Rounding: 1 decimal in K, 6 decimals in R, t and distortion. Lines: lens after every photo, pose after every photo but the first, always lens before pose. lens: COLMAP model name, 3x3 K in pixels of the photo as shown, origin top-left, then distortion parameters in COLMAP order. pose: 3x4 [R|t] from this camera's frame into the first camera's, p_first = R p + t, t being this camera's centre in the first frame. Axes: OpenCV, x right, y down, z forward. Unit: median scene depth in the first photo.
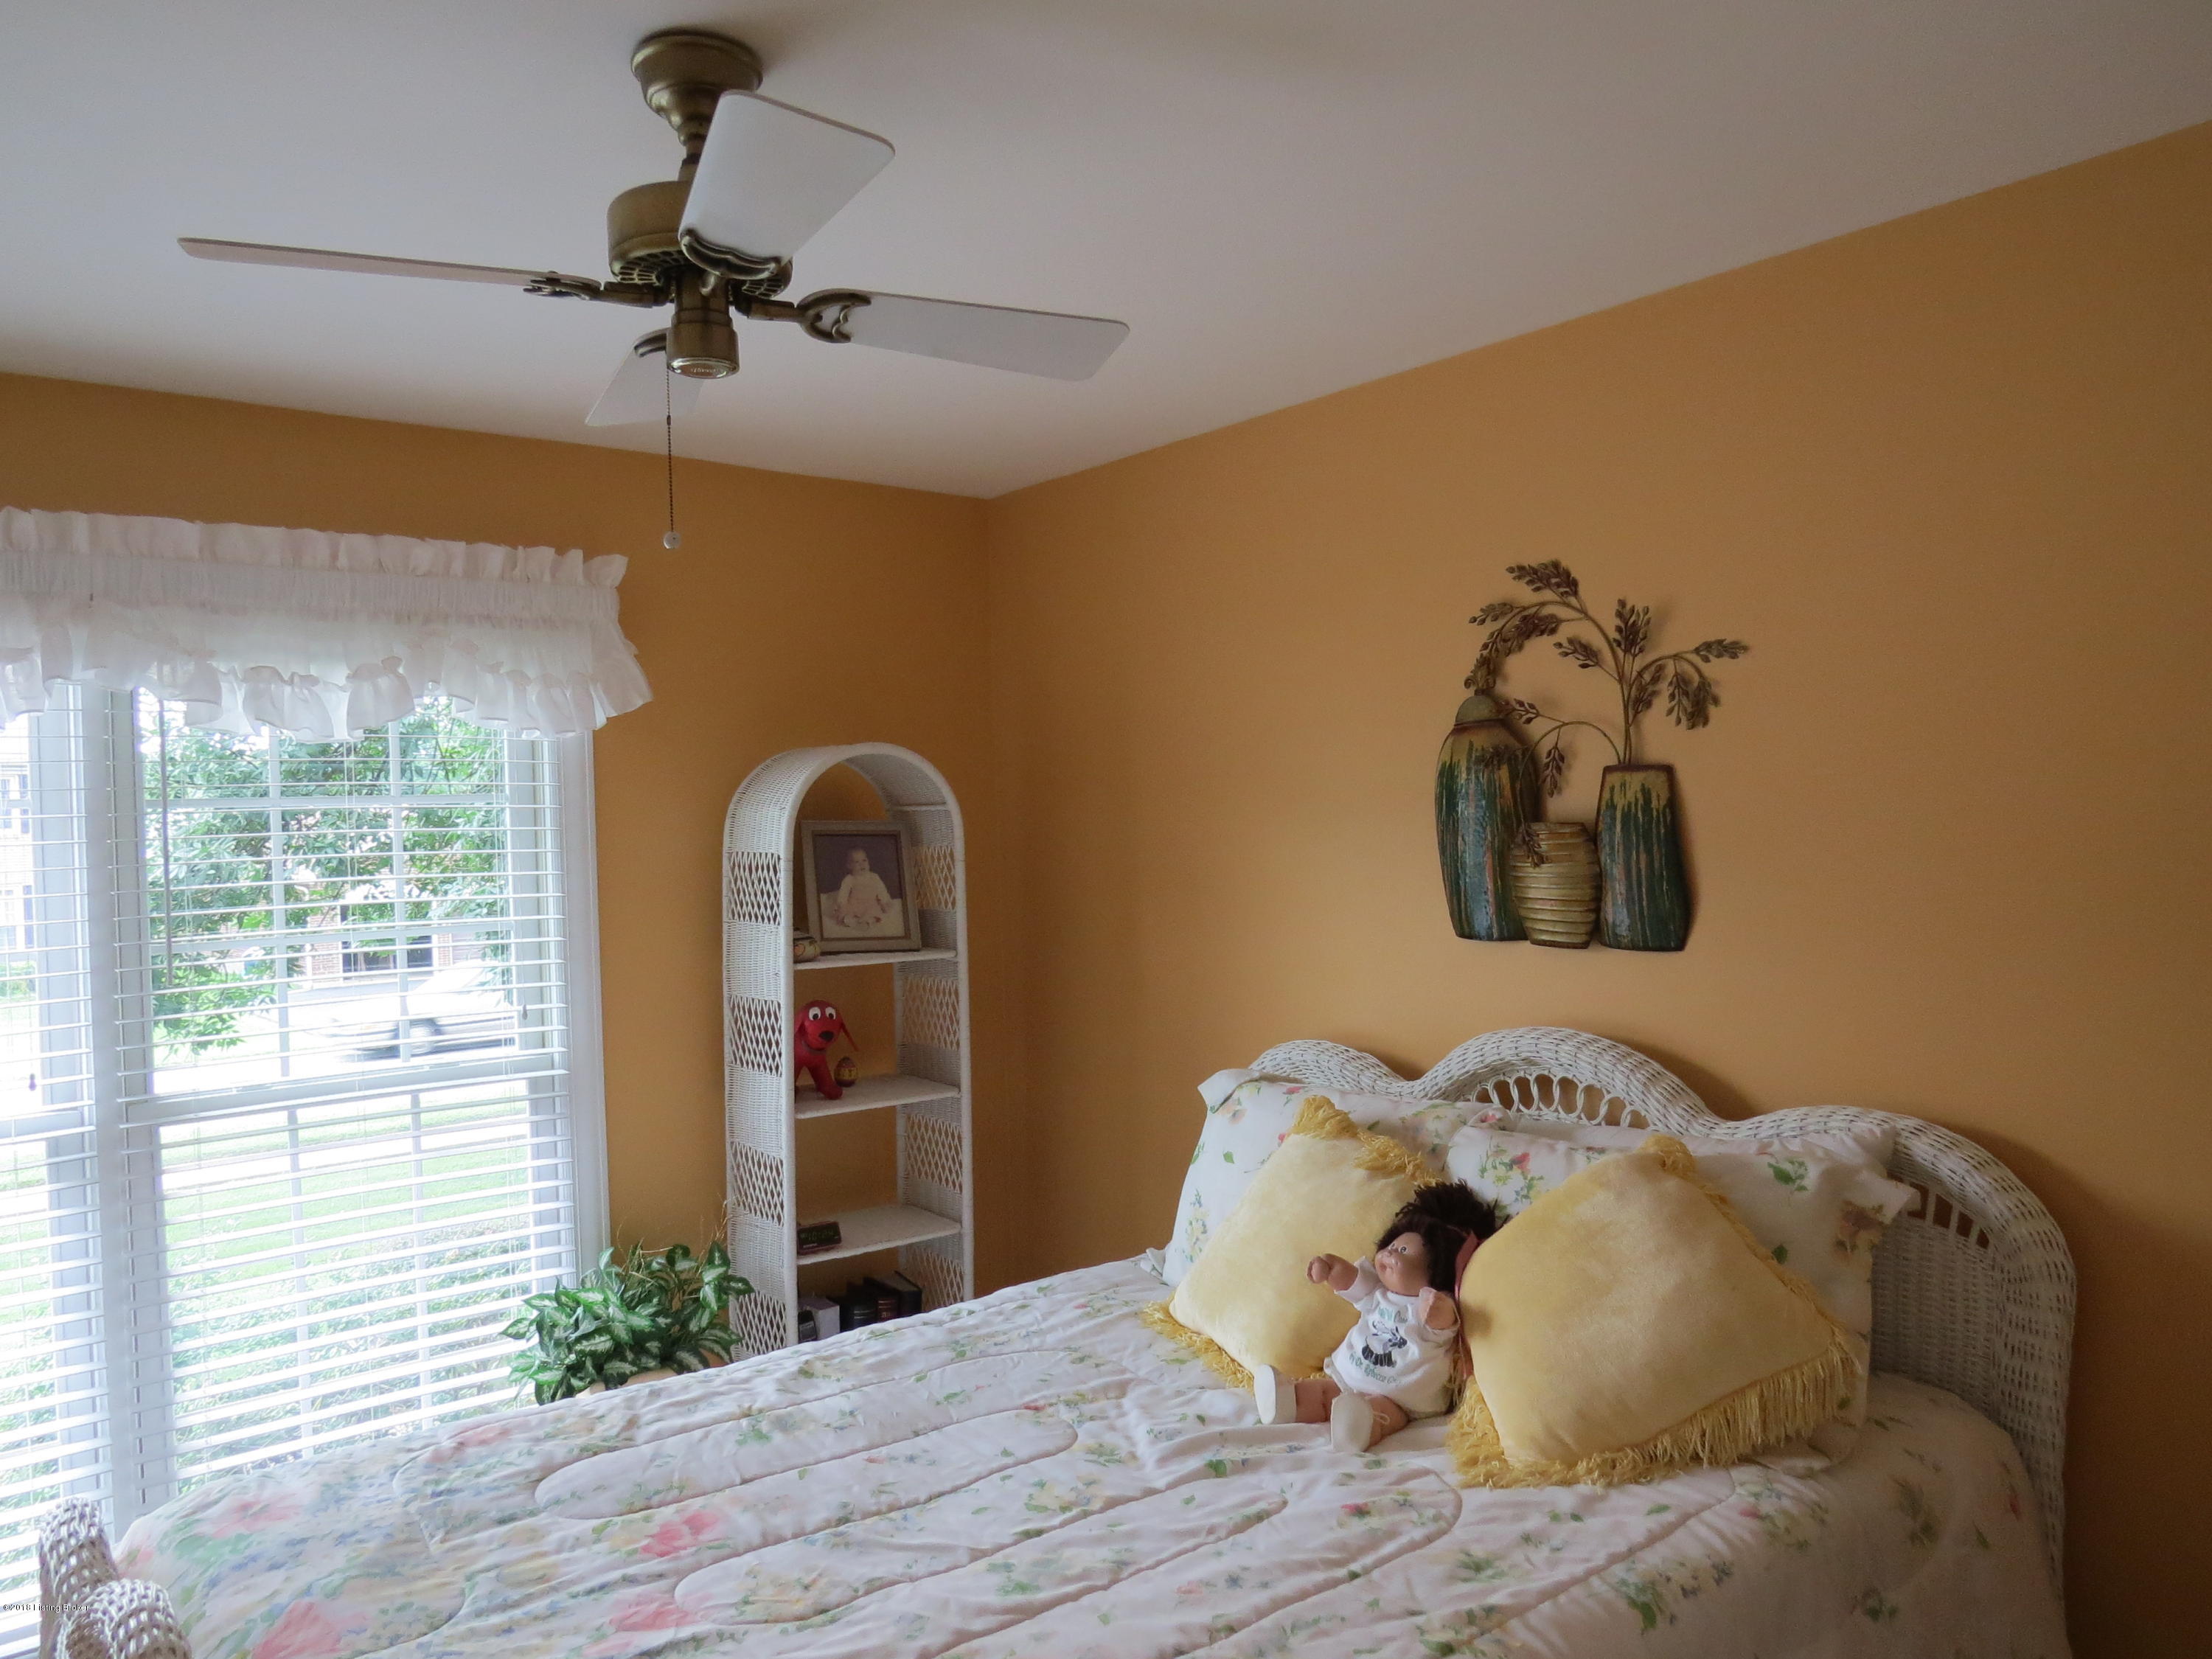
lens RADIAL K [[1600.9, 0, 1106.0], [0, 1600.9, 829.5], [0, 0, 1]] dist [0.002044, -0.004255]
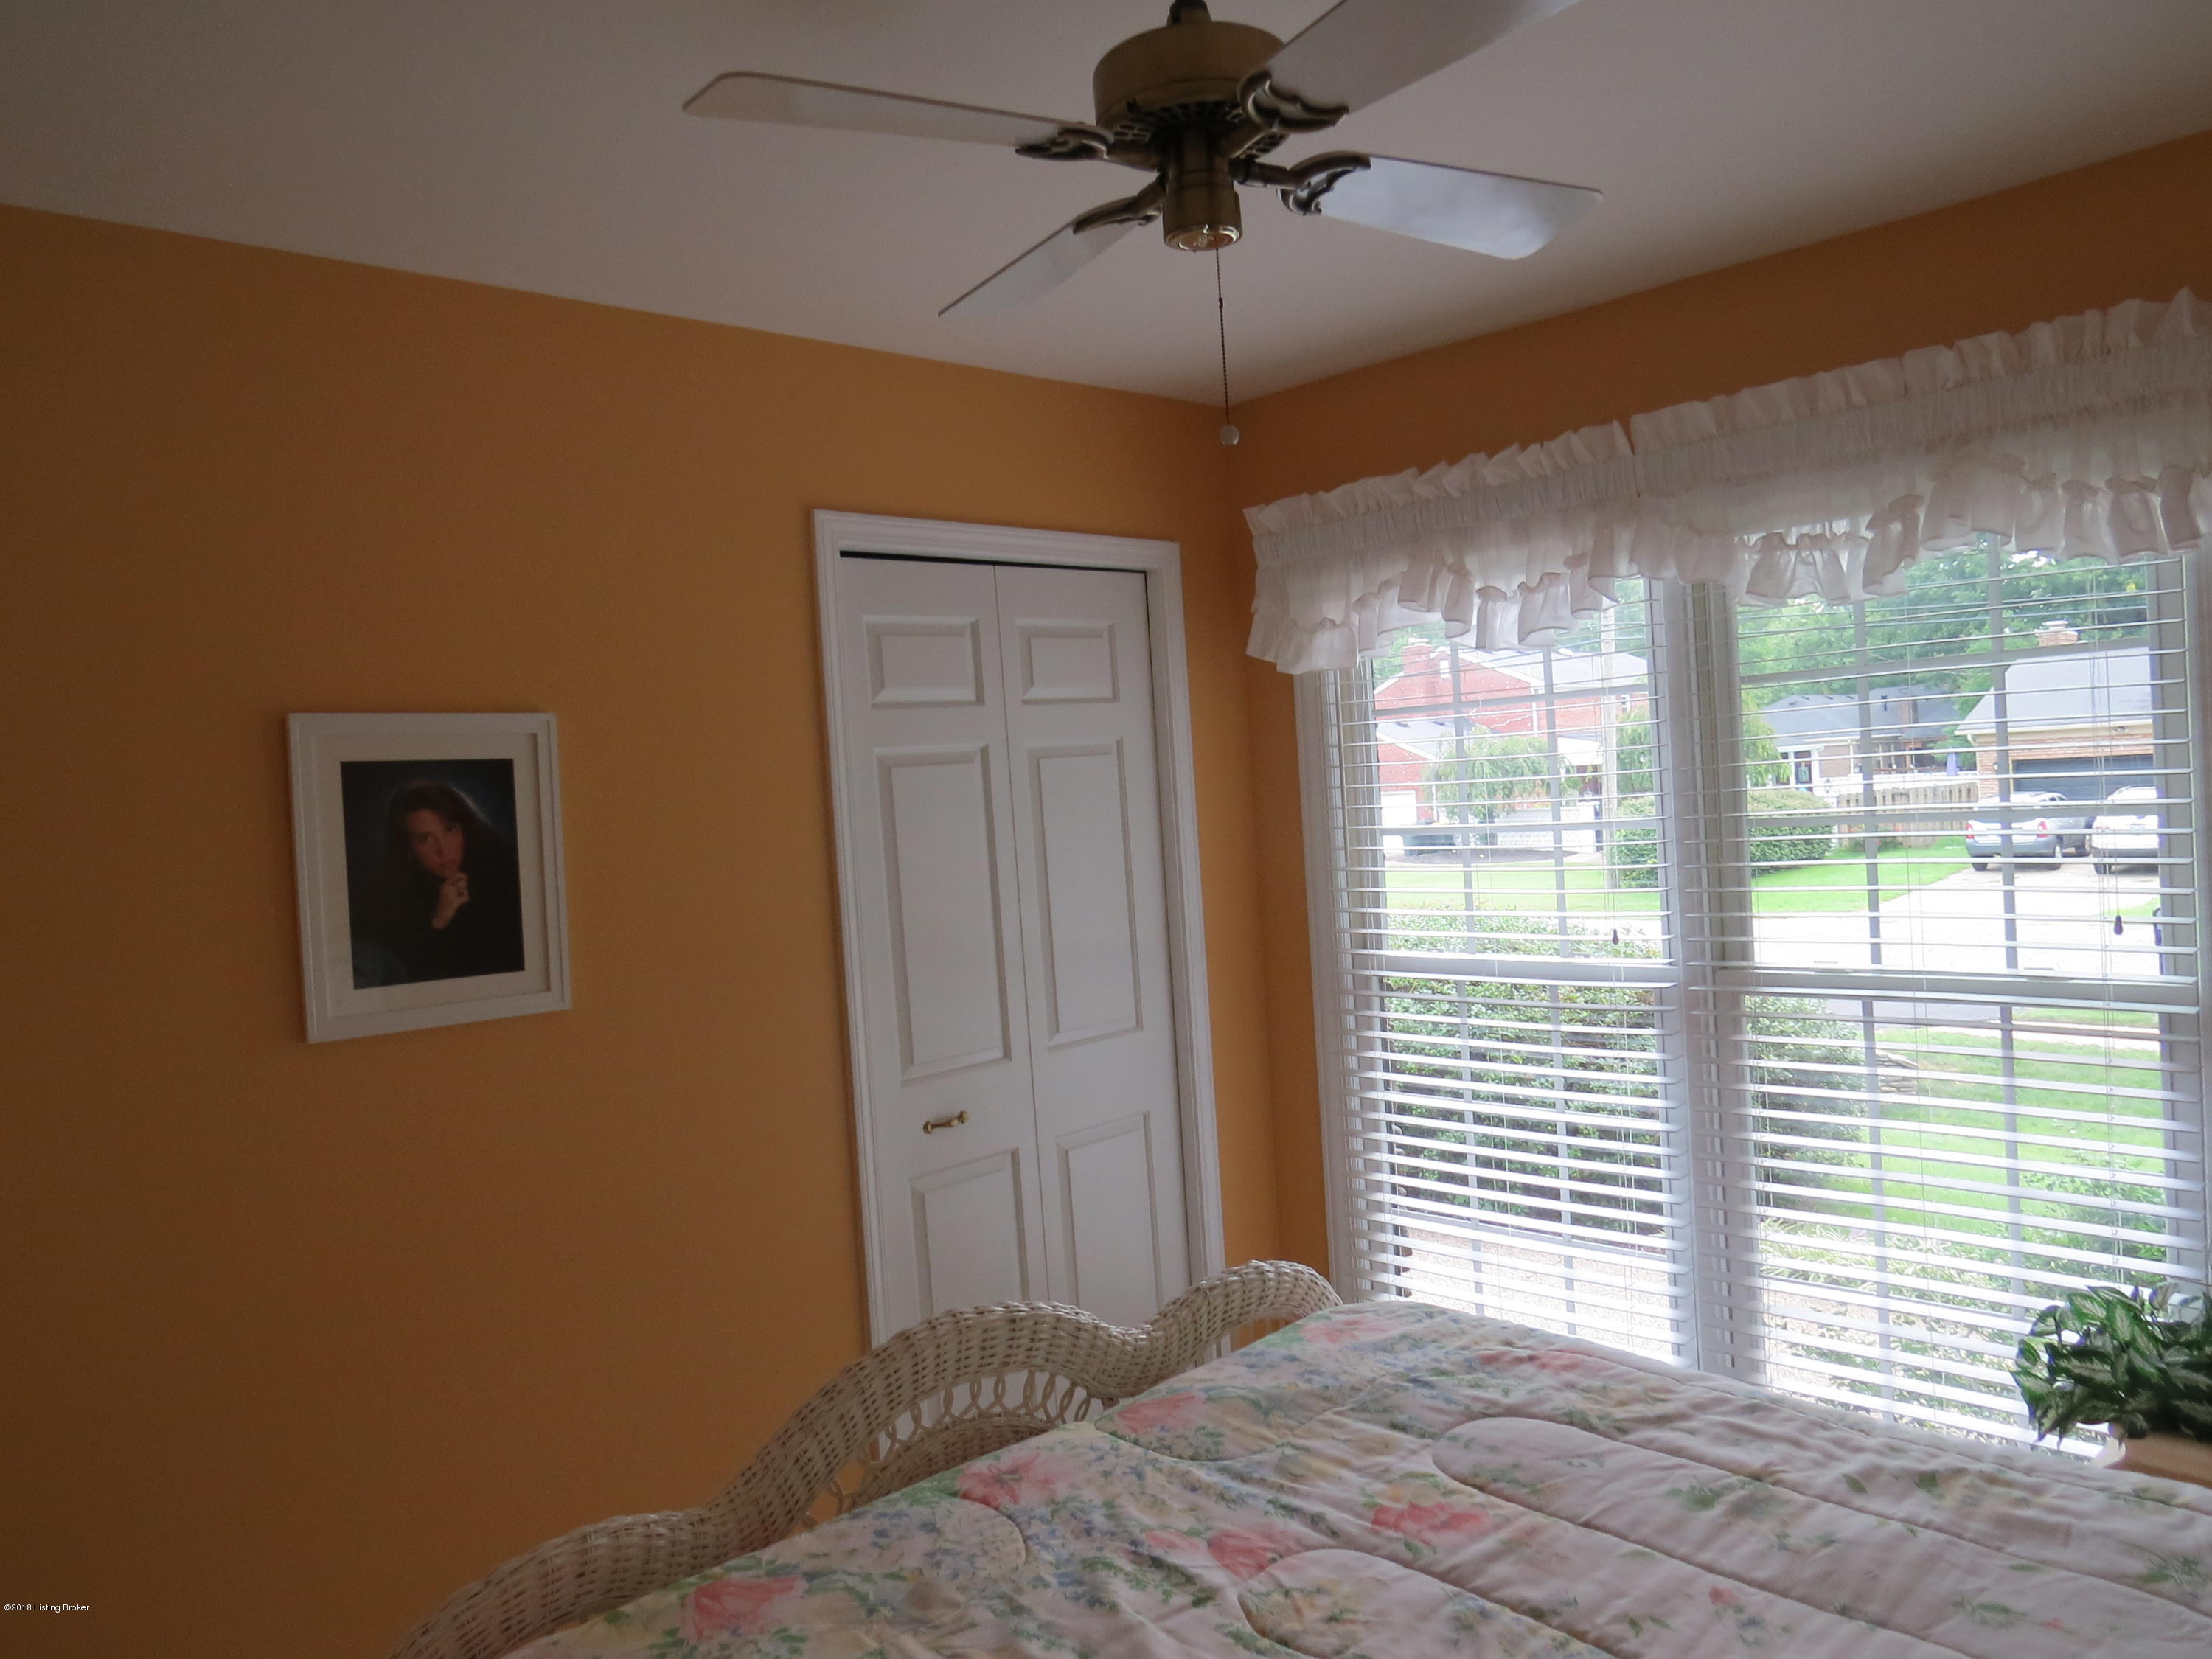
lens RADIAL K [[1600.9, 0, 1106.0], [0, 1600.9, 829.5], [0, 0, 1]] dist [0.002044, -0.004255]
pose [[0.100463, 0.053205, -0.993517, 0.467707], [0.058256, 0.996541, 0.059258, -0.007205], [0.993234, -0.063832, 0.097016, 0.604498]]
